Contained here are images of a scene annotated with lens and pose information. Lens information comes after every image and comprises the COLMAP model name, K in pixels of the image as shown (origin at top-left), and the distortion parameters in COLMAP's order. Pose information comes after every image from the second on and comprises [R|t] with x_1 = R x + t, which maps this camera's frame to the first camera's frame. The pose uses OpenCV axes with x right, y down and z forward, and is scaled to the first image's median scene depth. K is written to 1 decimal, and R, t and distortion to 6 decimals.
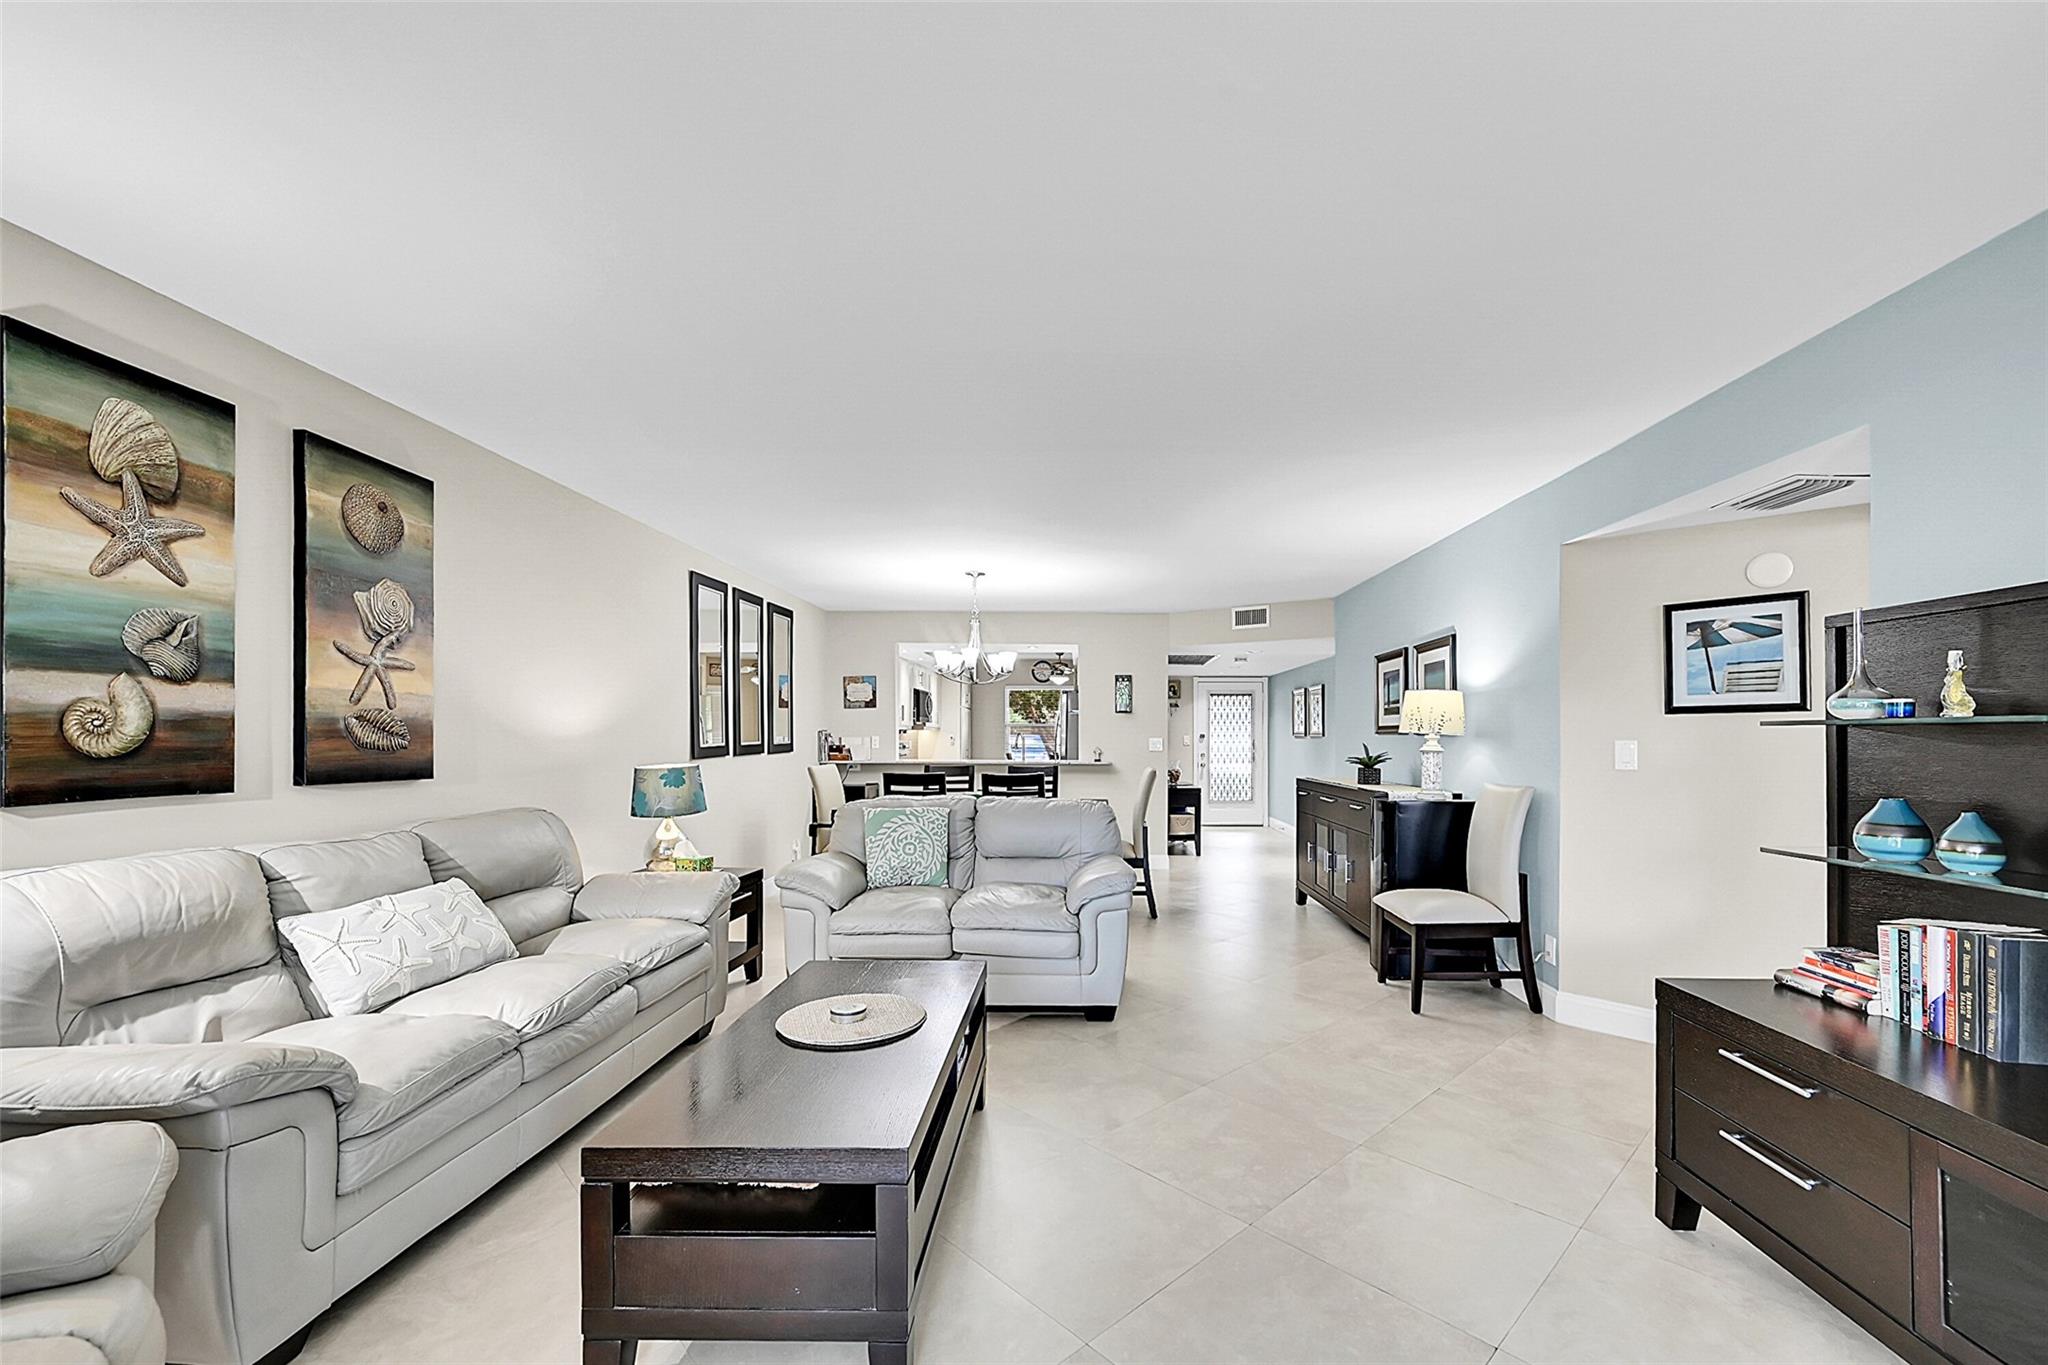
lens RADIAL K [[829.3, 0, 1077.0], [0, 829.3, 732.9], [0, 0, 1]] dist [0.000359, 0.000178]
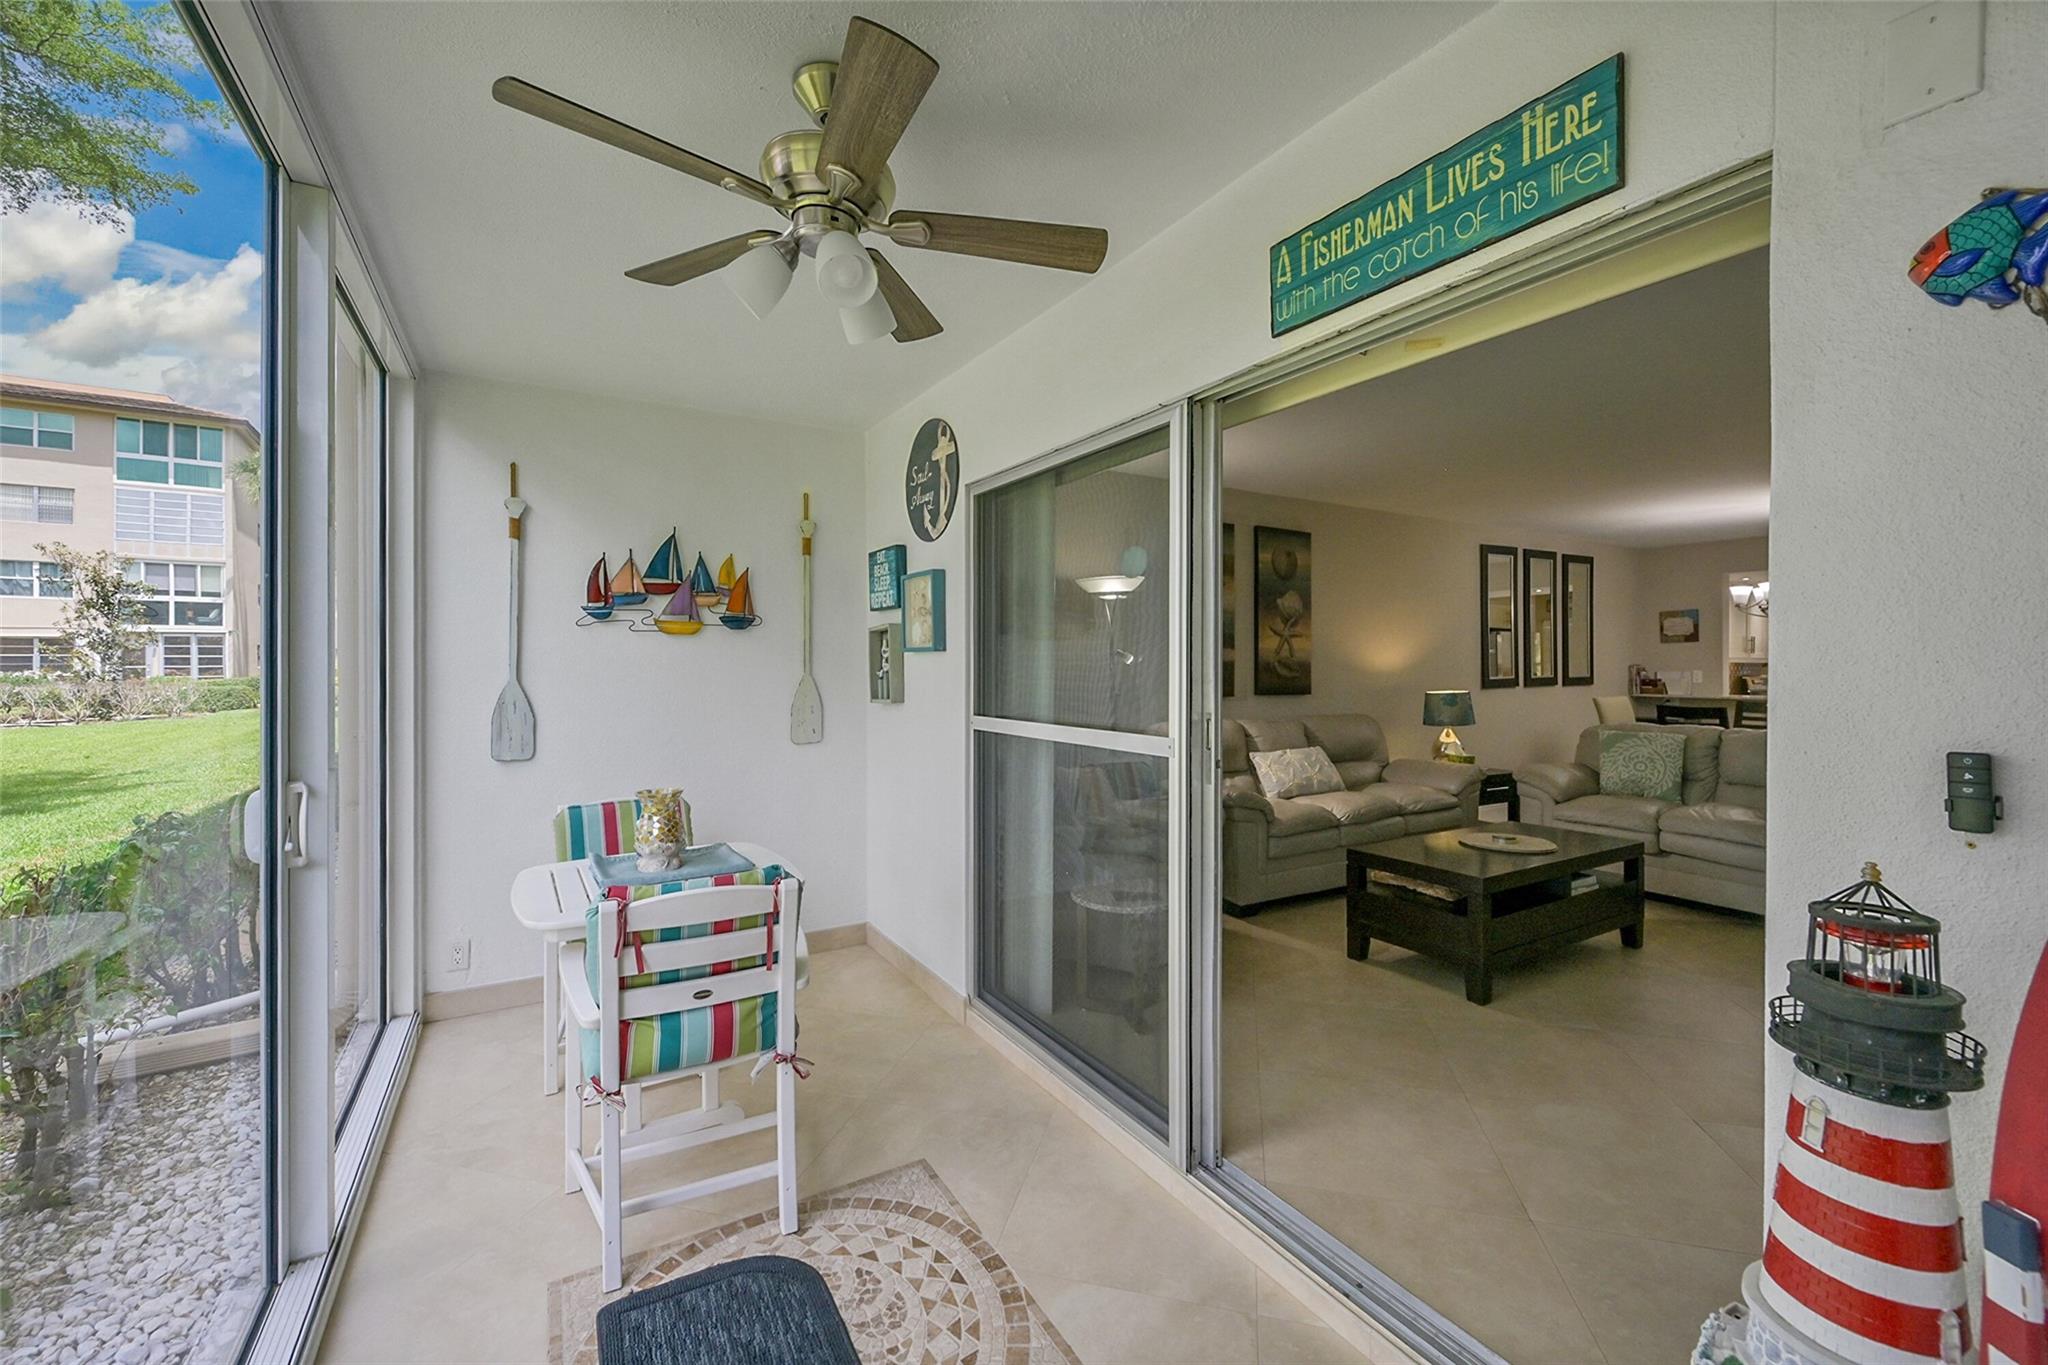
lens RADIAL K [[825.8, 0, 1024.2], [0, 825.8, 675.5], [0, 0, 1]] dist [0.000601, 0.000140]
pose [[0.517621, 0.010637, -0.855544, 0.502132], [0.002113, 0.999904, 0.013710, -0.014236], [0.855607, -0.008904, 0.517549, -0.536203]]
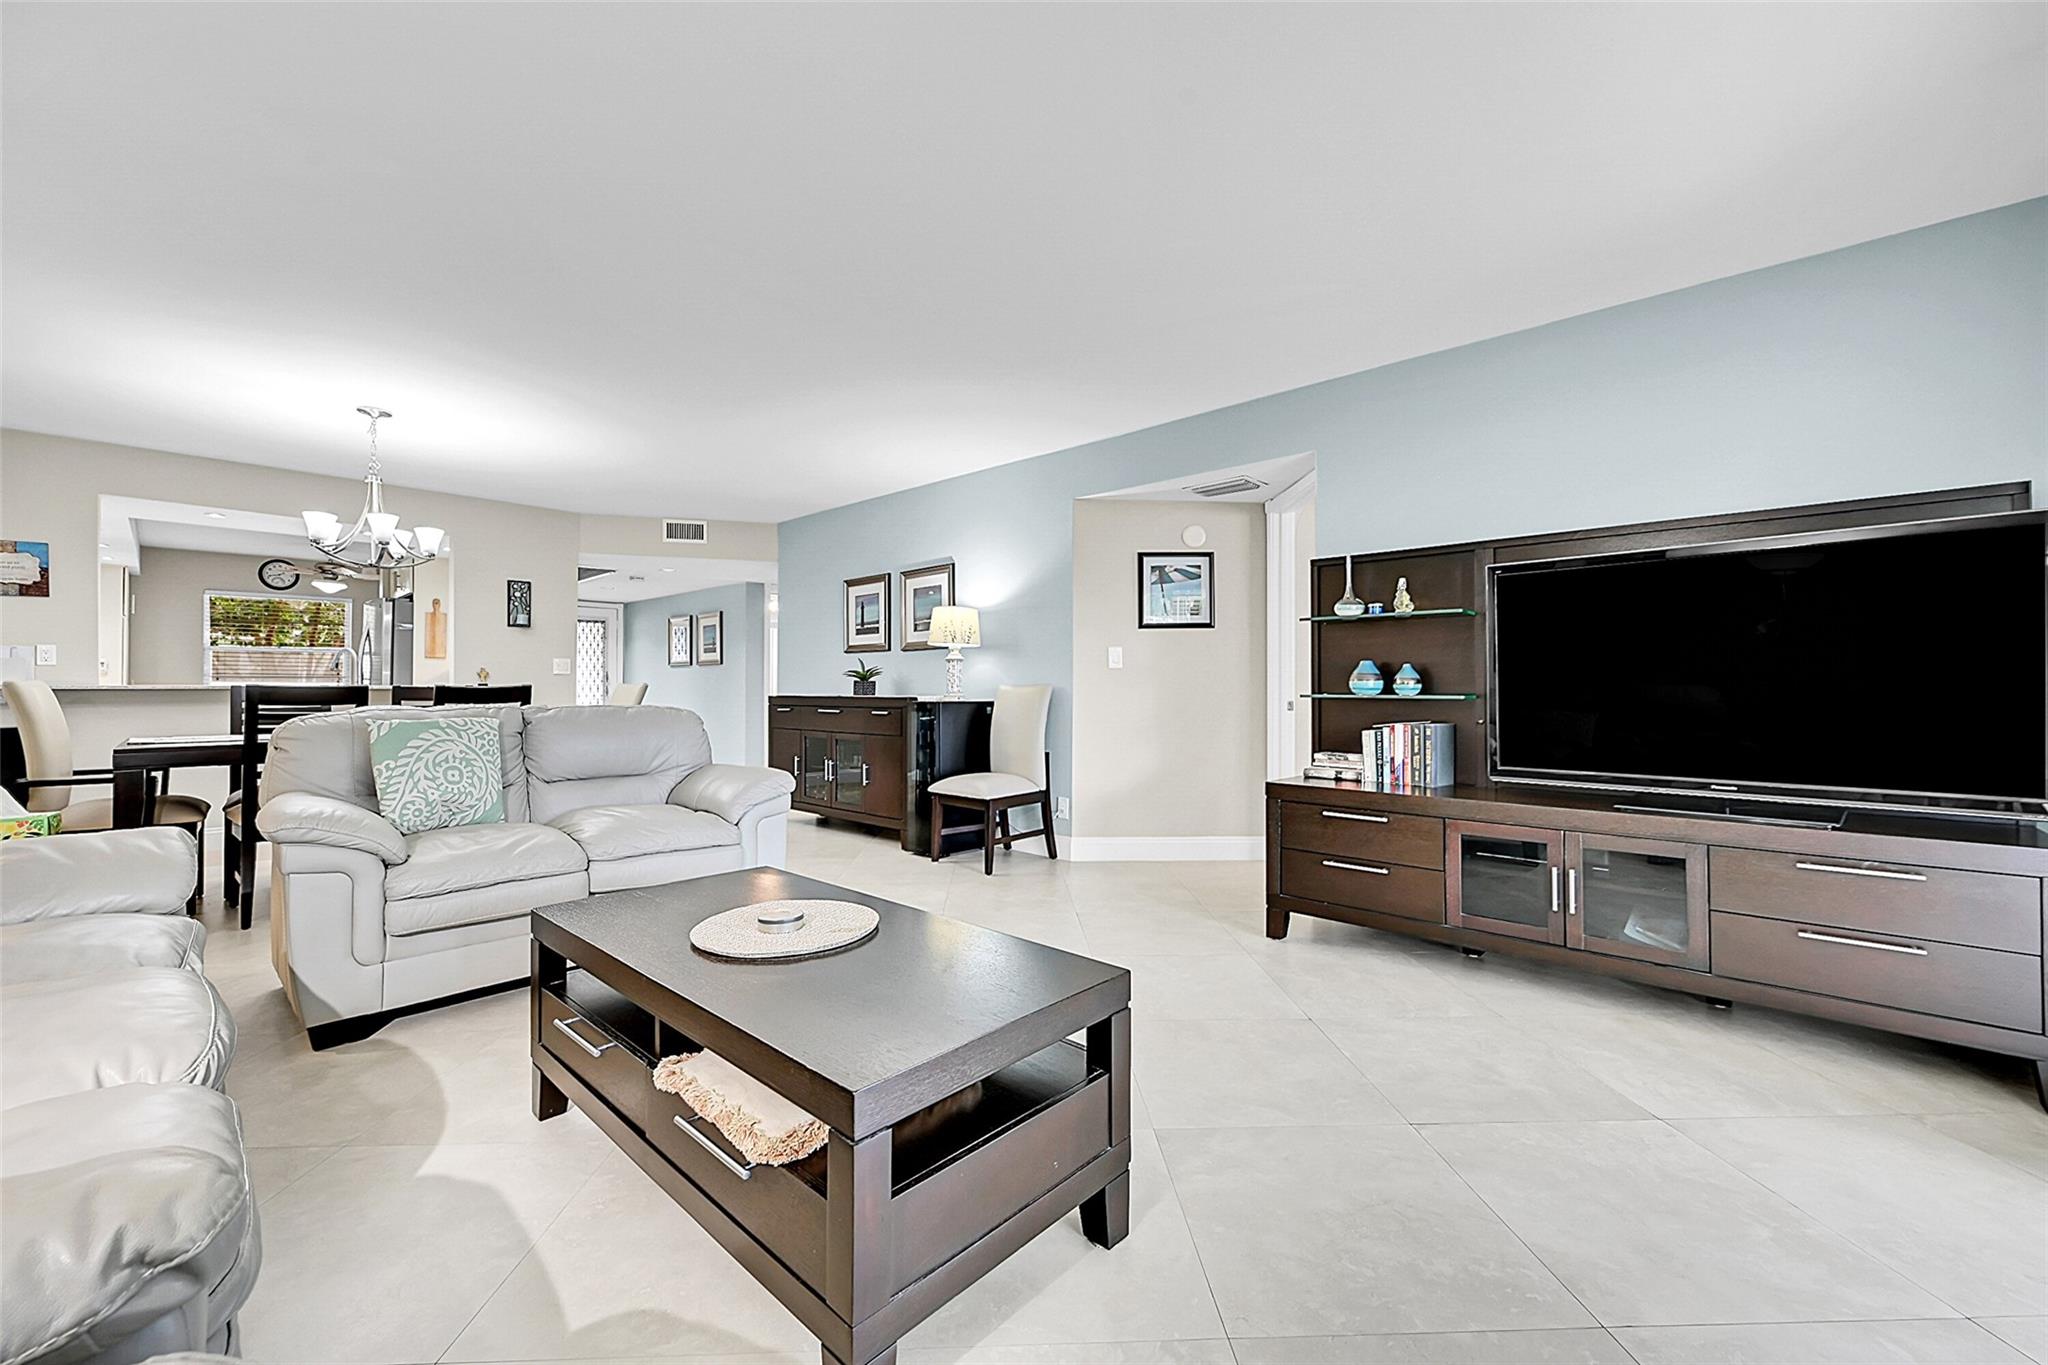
lens RADIAL K [[811.5, 0, 1024.0], [0, 811.5, 682.5], [0, 0, 1]] dist [-0.001902, -0.000106]
pose [[0.673650, 0.001428, 0.739049, -0.538893], [-0.000371, 0.999999, -0.001594, 0.085565], [-0.739050, 0.000799, 0.673650, 0.237386]]
